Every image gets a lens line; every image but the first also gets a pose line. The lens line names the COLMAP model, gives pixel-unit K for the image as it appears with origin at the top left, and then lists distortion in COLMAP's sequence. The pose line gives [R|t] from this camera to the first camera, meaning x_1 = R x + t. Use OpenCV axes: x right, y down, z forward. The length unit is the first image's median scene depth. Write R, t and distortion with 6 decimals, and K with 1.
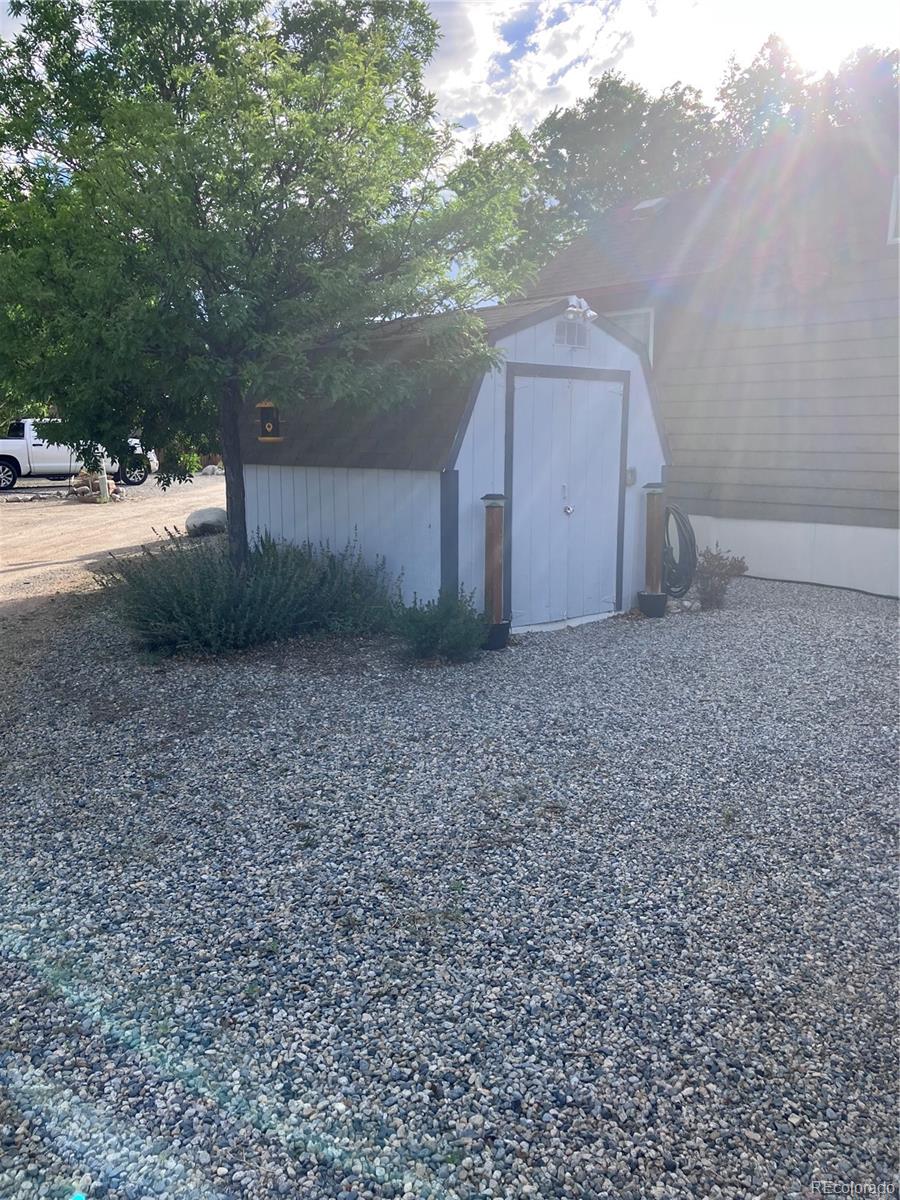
lens RADIAL K [[981.1, 0, 450.0], [0, 981.1, 600.0], [0, 0, 1]] dist [0.001292, -0.002426]
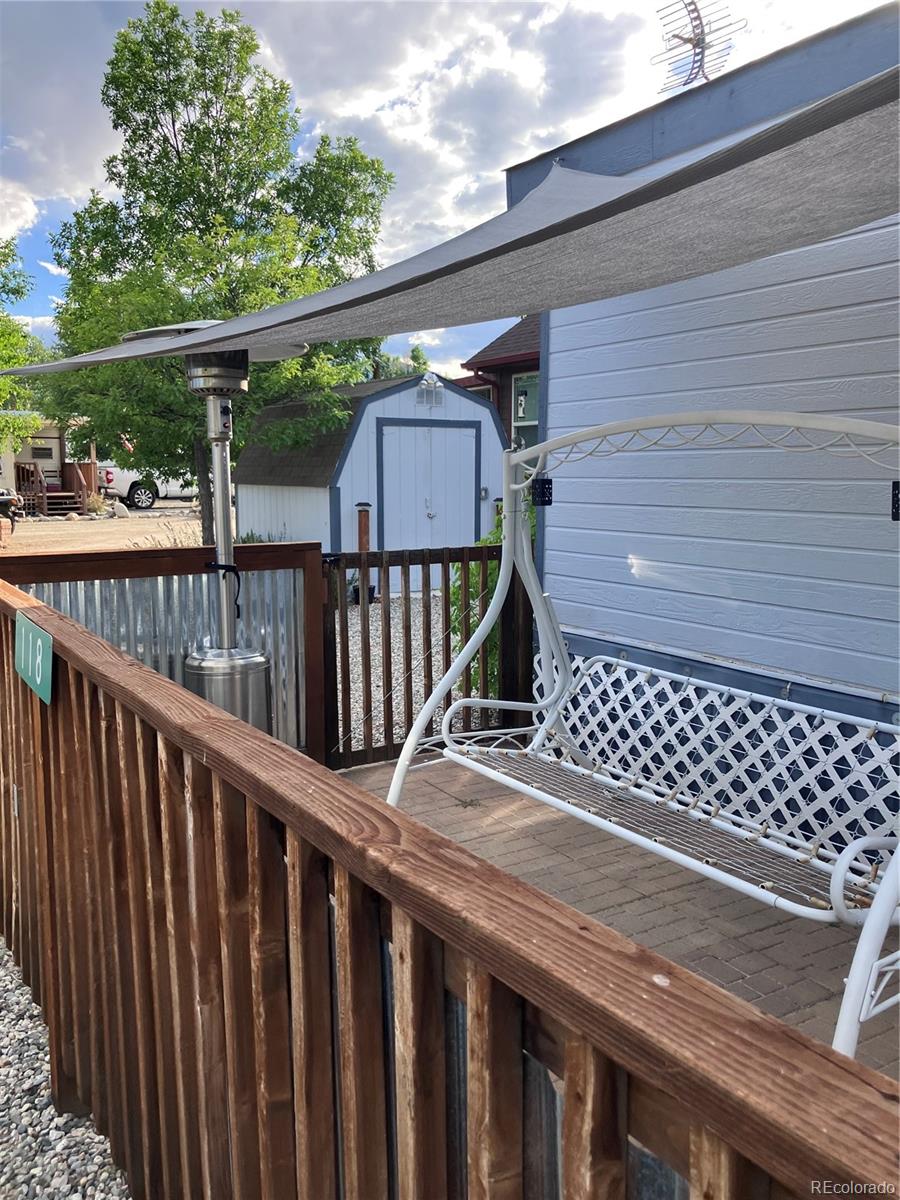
lens RADIAL K [[981.1, 0, 450.0], [0, 981.1, 600.0], [0, 0, 1]] dist [0.001292, -0.002426]
pose [[0.985679, 0.023886, -0.166934, 0.388317], [-0.028998, 0.999180, -0.028251, 0.074740], [0.166122, 0.032688, 0.985563, -0.434099]]
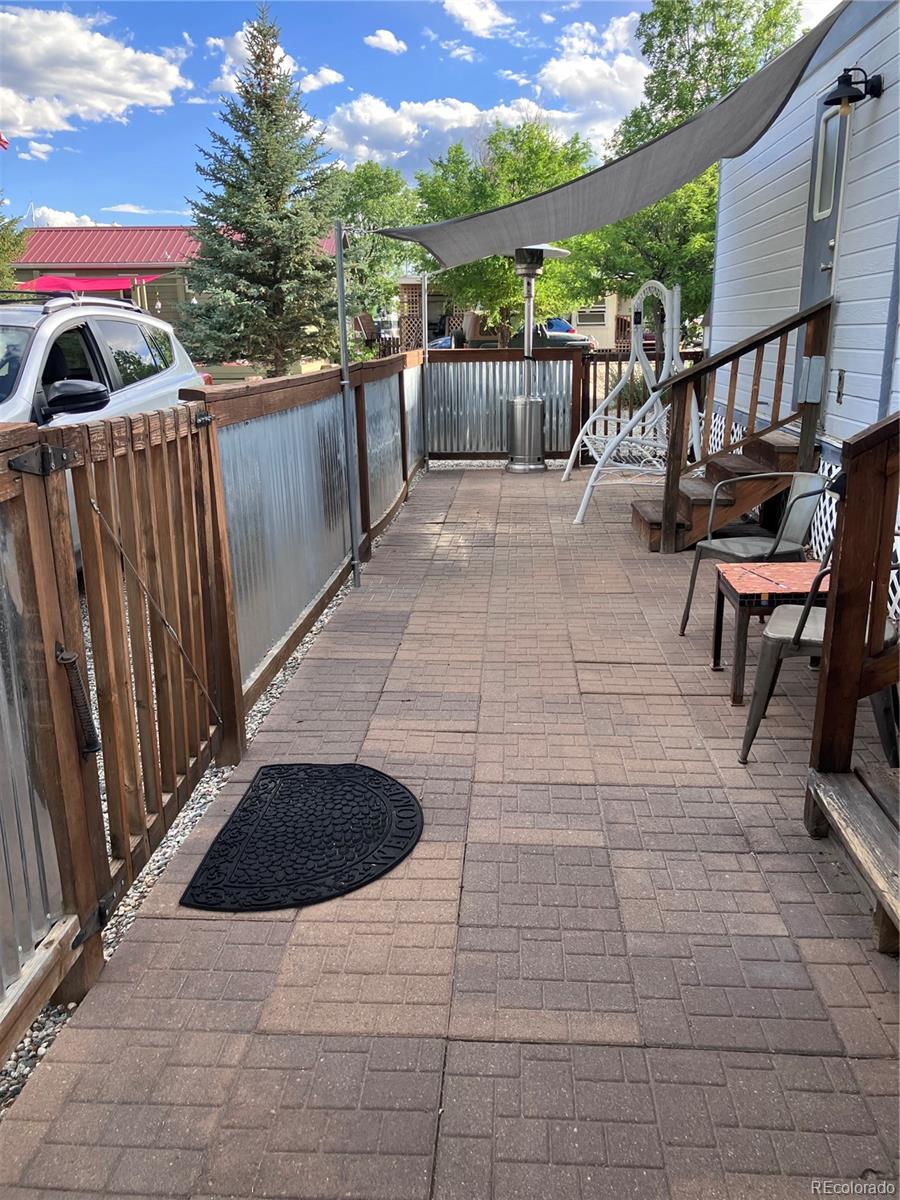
lens RADIAL K [[981.1, 0, 450.0], [0, 981.1, 600.0], [0, 0, 1]] dist [0.001292, -0.002426]
pose [[0.701630, 0.182634, -0.688738, 1.774078], [-0.102219, 0.982395, 0.156371, 0.267656], [0.705171, -0.039312, 0.707946, -1.385534]]
